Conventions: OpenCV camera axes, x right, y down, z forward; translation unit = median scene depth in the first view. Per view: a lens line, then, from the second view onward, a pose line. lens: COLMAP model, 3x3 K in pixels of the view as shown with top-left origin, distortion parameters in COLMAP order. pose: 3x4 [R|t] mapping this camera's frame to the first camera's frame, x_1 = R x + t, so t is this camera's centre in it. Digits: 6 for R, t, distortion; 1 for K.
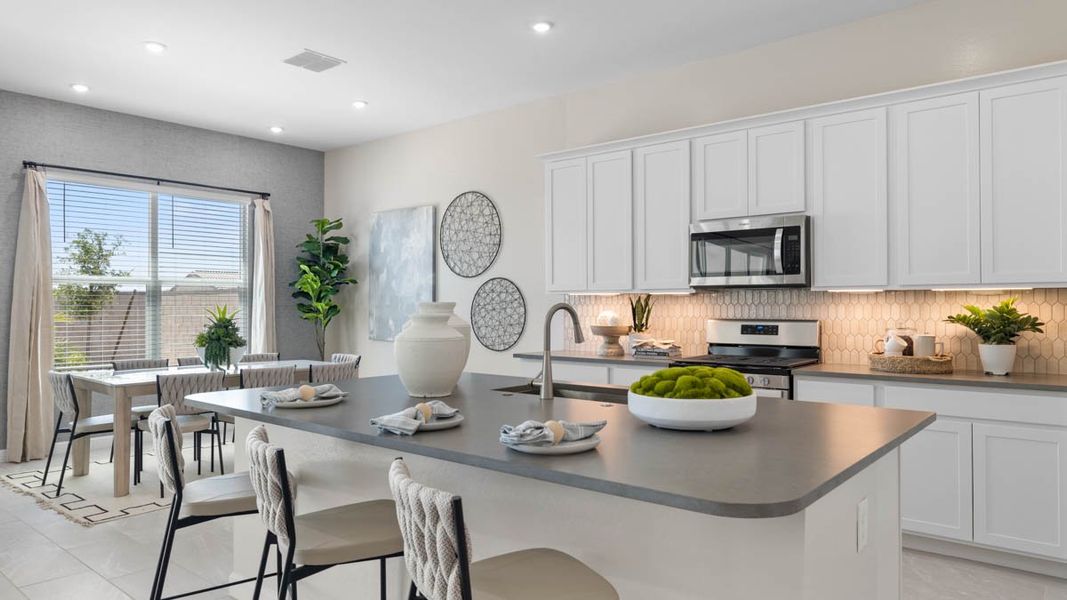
lens RADIAL K [[679.2, 0, 536.5], [0, 679.2, 297.5], [0, 0, 1]] dist [-0.010764, 0.004672]
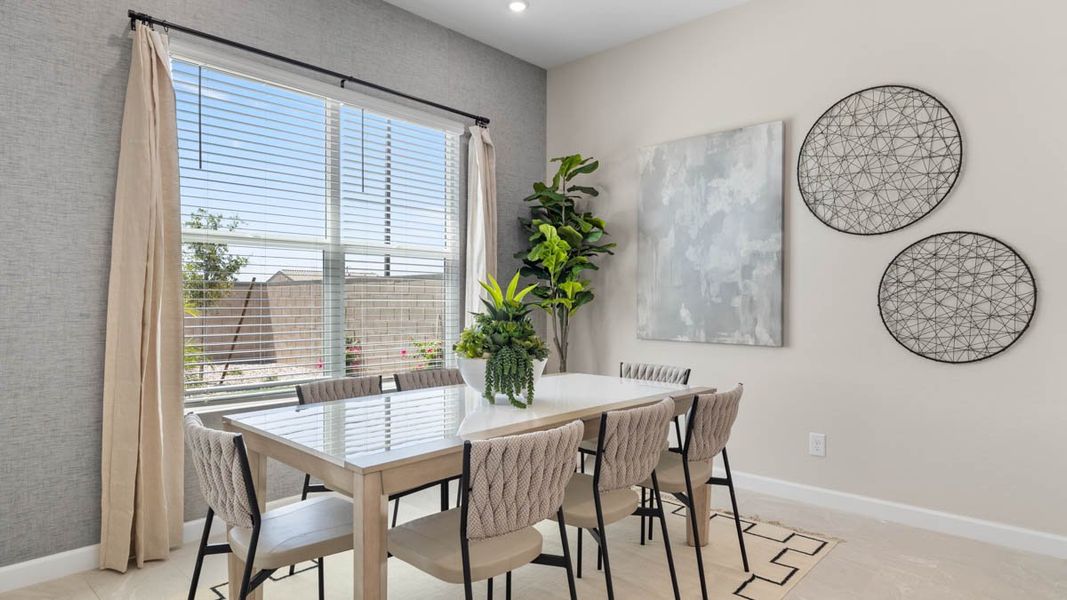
lens RADIAL K [[592.0, 0, 536.6], [0, 592.0, 300.4], [0, 0, 1]] dist [-0.006238, -0.000881]
pose [[0.998744, 0.001574, -0.050088, -0.344256], [-0.001165, 0.999966, 0.008184, 0.021670], [0.050099, -0.008115, 0.998711, 0.456762]]
